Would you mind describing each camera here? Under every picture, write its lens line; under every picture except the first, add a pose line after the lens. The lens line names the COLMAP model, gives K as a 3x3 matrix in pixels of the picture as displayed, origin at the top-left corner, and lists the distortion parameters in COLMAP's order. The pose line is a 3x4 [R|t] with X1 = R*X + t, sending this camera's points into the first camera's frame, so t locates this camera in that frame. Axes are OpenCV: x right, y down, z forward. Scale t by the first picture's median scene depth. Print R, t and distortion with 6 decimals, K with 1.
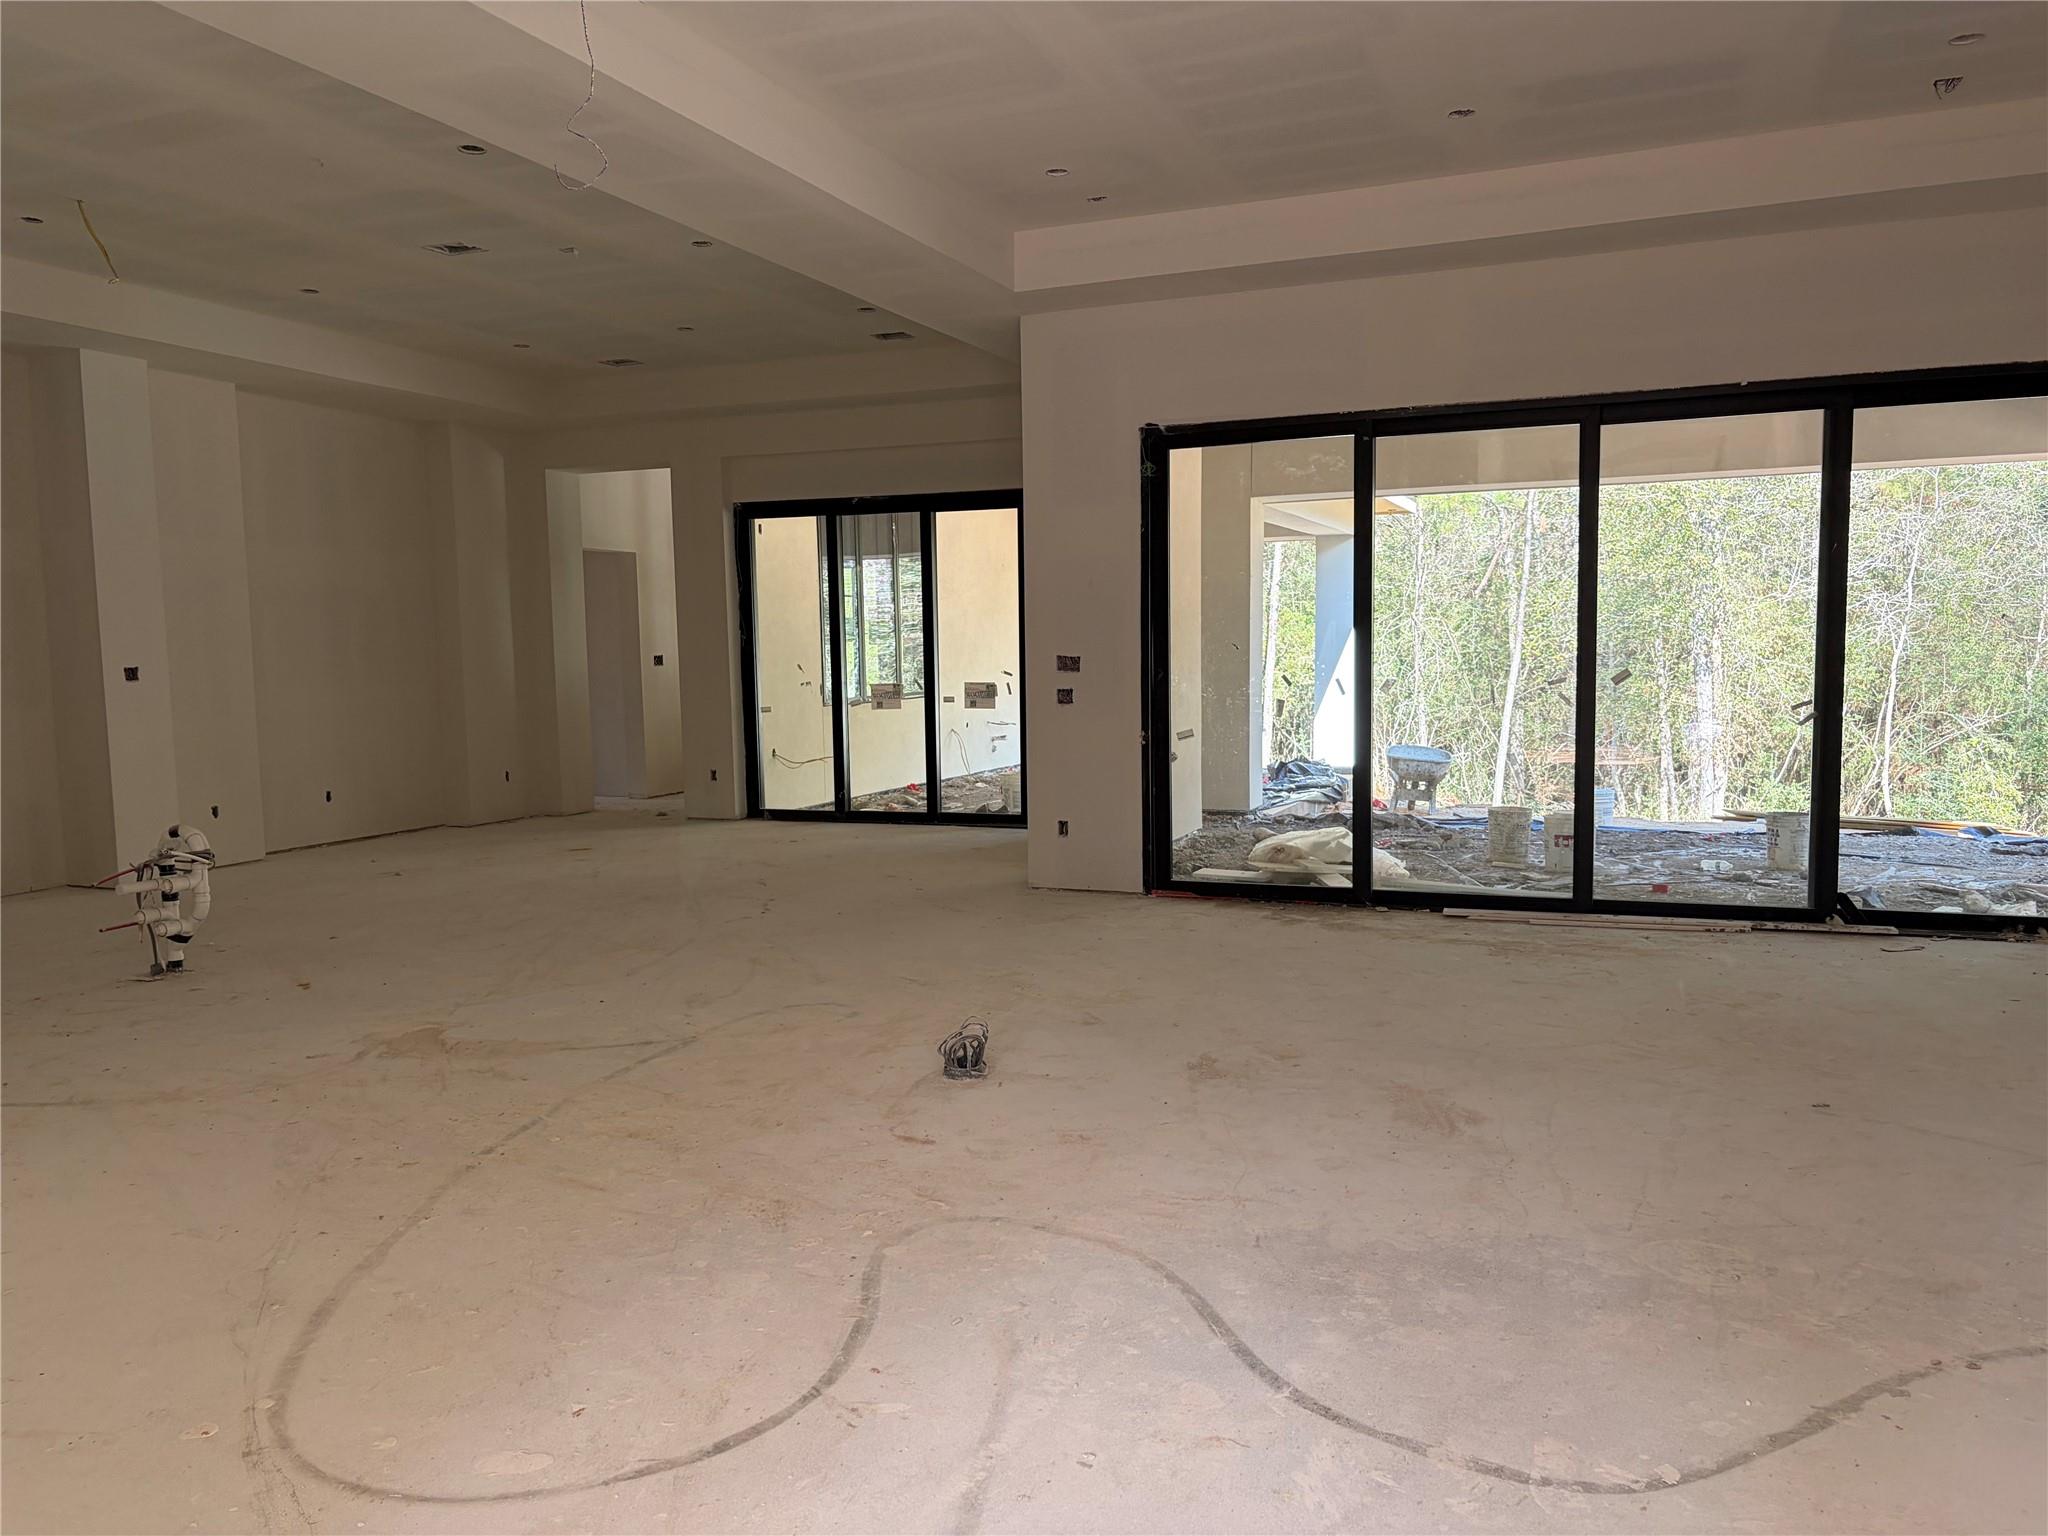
lens RADIAL K [[1602.4, 0, 1024.0], [0, 1602.4, 768.0], [0, 0, 1]] dist [0.053523, 0.001082]
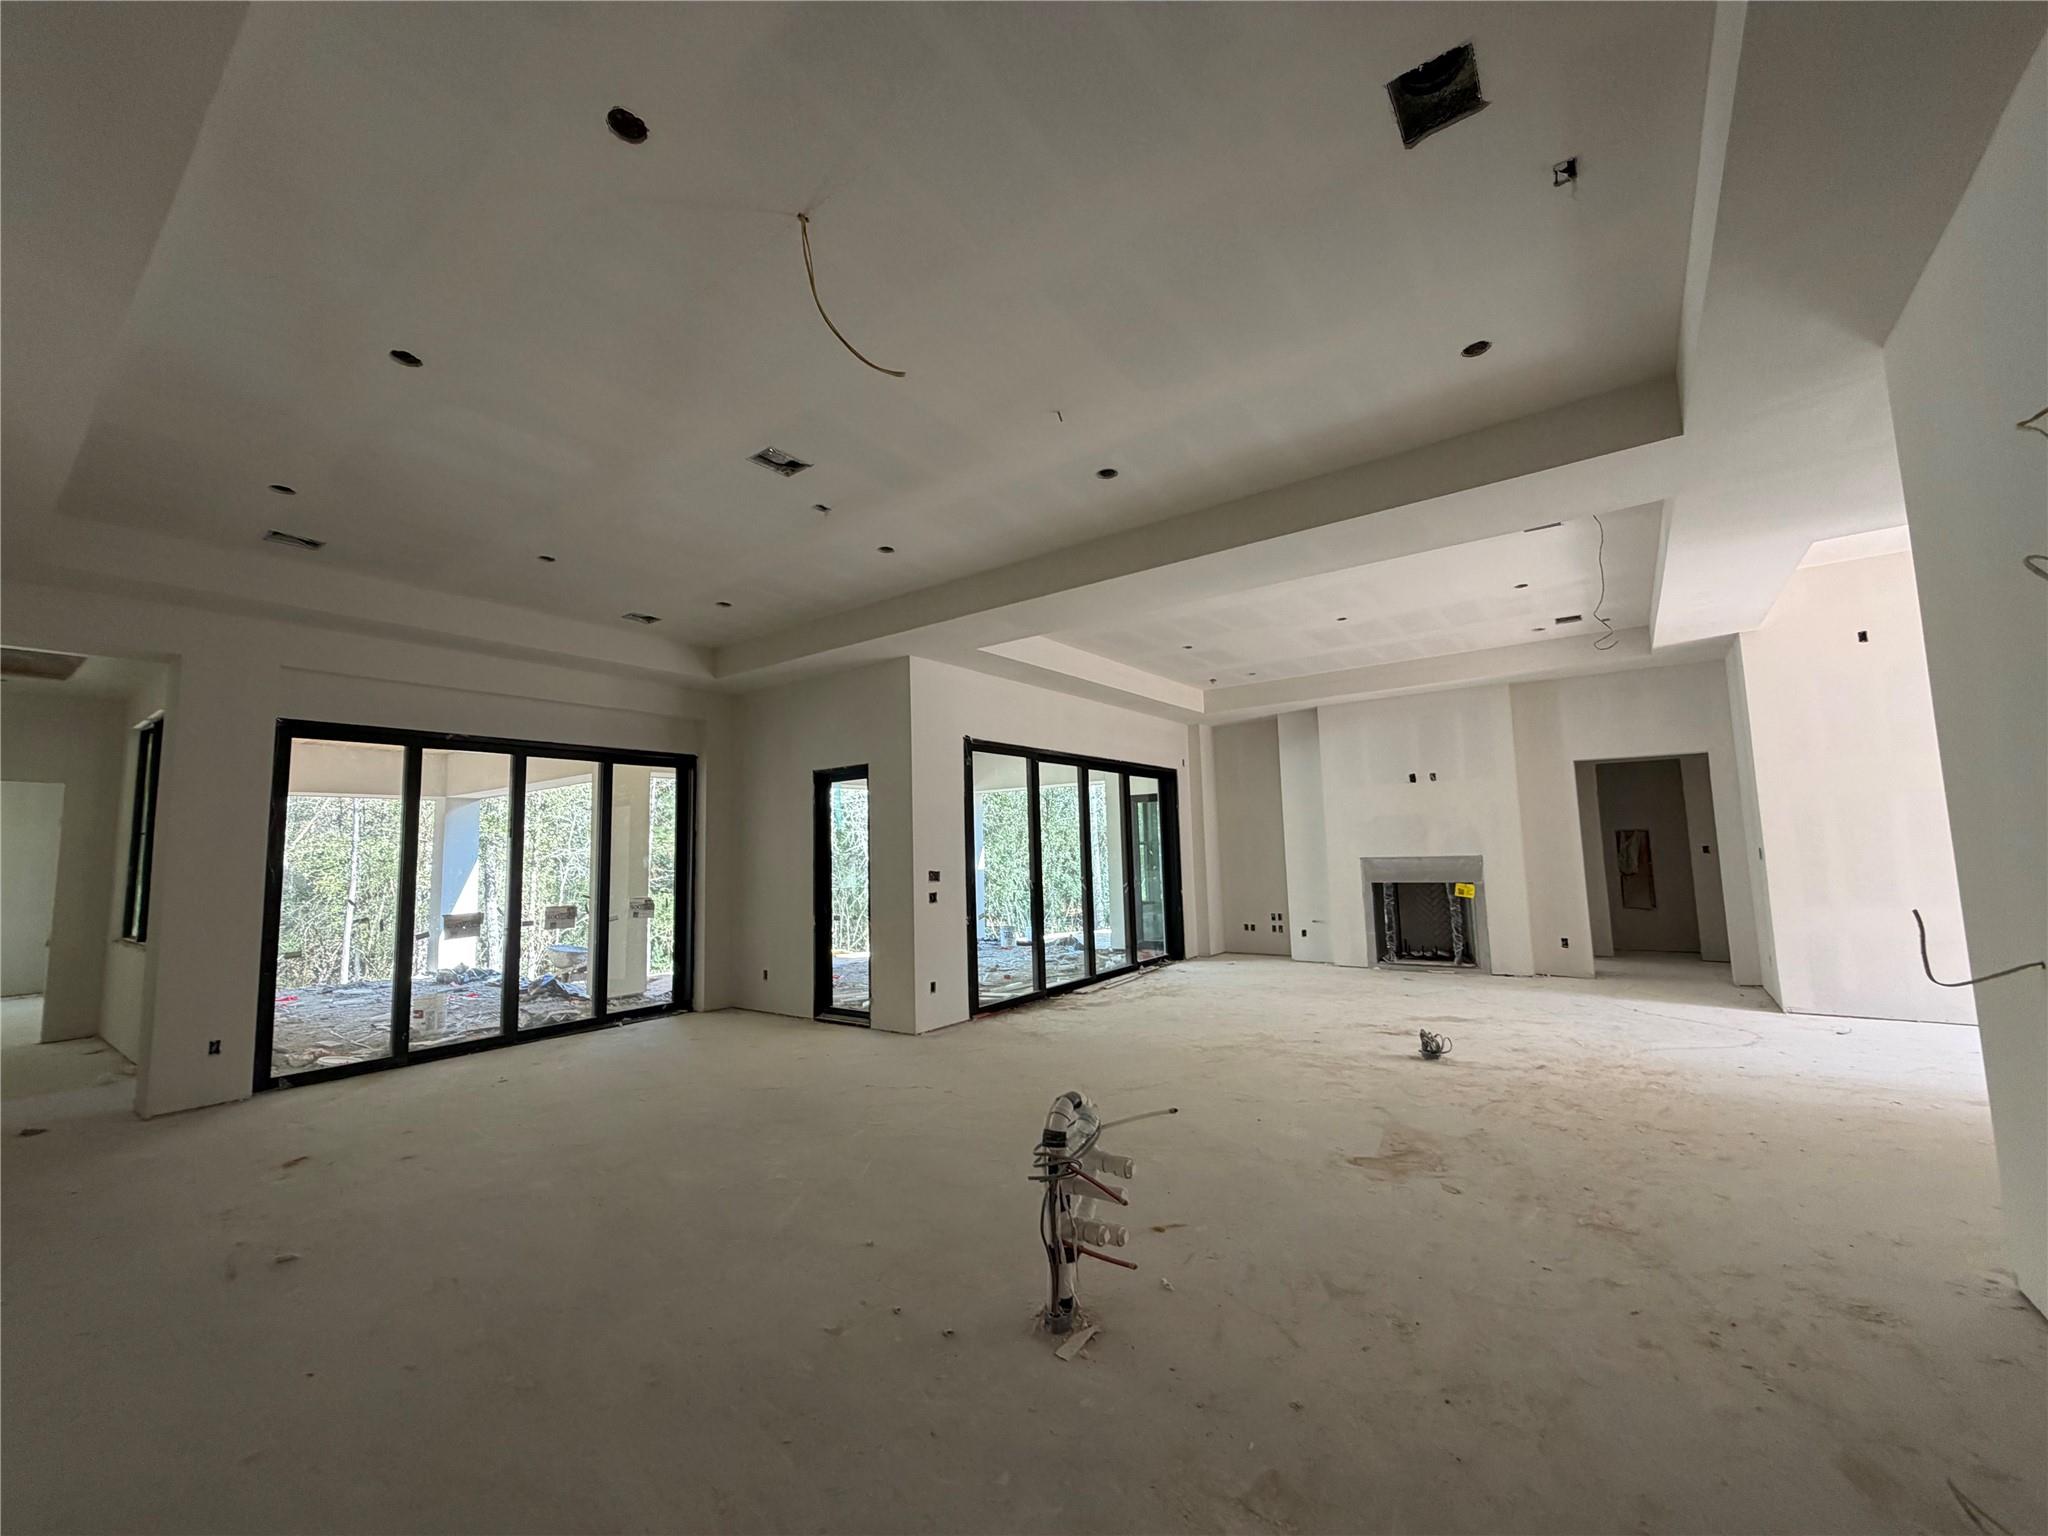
lens RADIAL K [[796.7, 0, 1024.0], [0, 796.7, 768.0], [0, 0, 1]] dist [-0.020162, -0.000016]
pose [[0.260884, 0.113445, 0.958681, -0.508803], [0.101926, 0.984284, -0.144212, -0.034747], [-0.959974, 0.135337, 0.245221, 0.513555]]
